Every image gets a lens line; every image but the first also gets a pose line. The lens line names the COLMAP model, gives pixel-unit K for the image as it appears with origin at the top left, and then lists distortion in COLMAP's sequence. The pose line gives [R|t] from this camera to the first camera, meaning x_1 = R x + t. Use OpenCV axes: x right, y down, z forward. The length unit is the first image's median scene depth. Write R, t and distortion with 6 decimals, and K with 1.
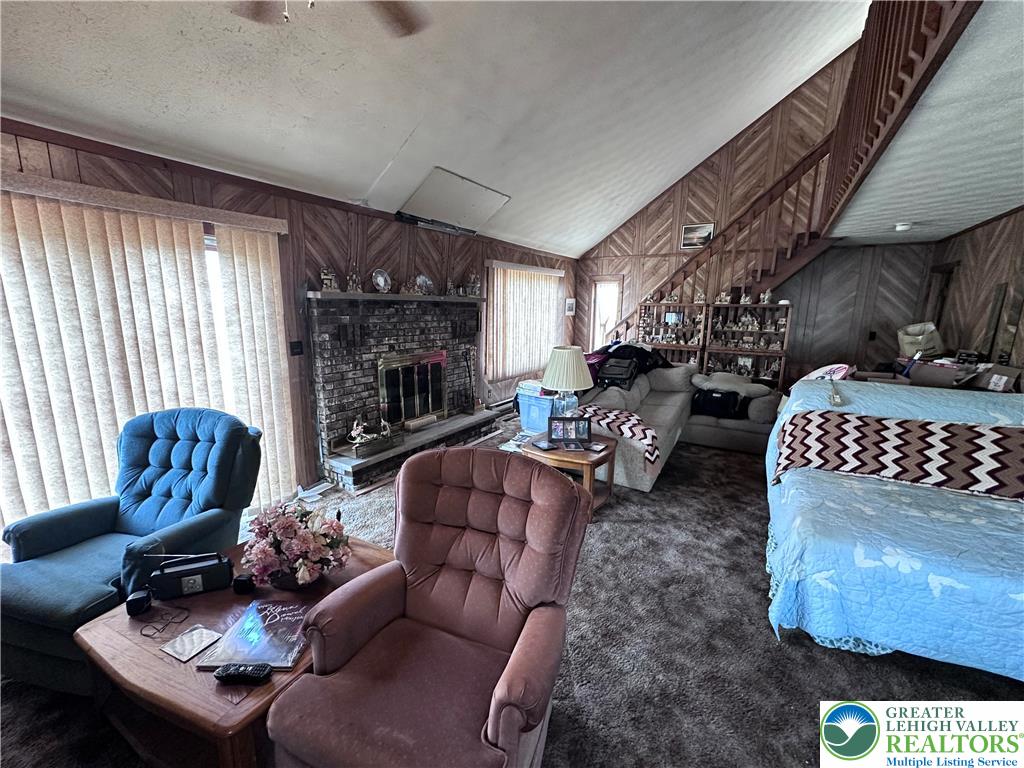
lens RADIAL K [[408.8, 0, 512.0], [0, 408.8, 384.0], [0, 0, 1]] dist [-0.003303, 0.000015]
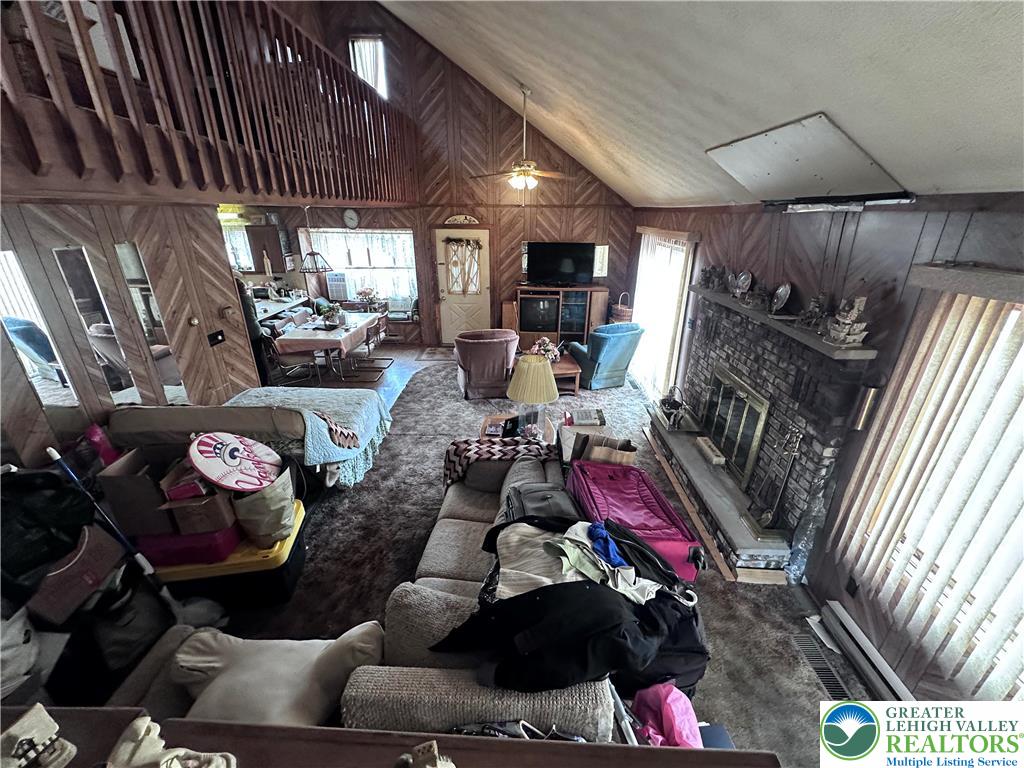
lens RADIAL K [[408.8, 0, 512.0], [0, 408.8, 384.0], [0, 0, 1]] dist [-0.003303, 0.000015]
pose [[-0.851817, 0.187320, -0.489202, 0.592215], [-0.113495, 0.845702, 0.521448, -0.479201], [0.511397, 0.499700, -0.699123, 1.485449]]
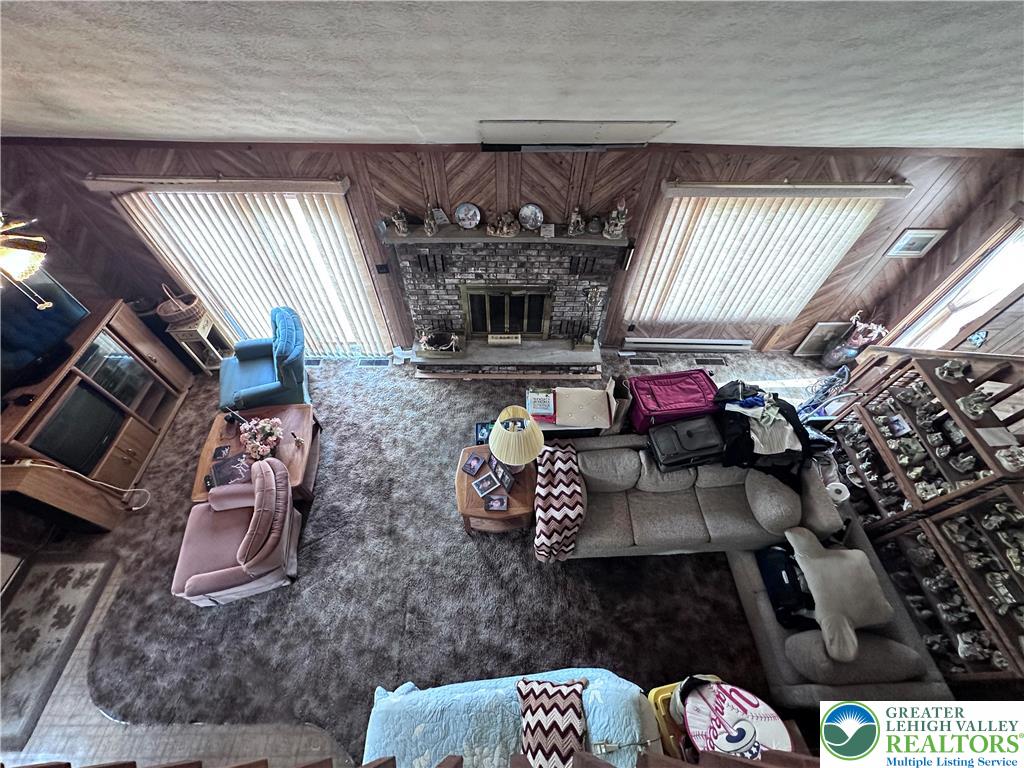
lens RADIAL K [[408.8, 0, 512.0], [0, 408.8, 384.0], [0, 0, 1]] dist [-0.003303, 0.000015]
pose [[0.548152, 0.664975, -0.507285, 0.466934], [-0.165114, 0.680626, 0.713783, -0.677993], [0.819919, -0.307502, 0.482883, 0.517954]]
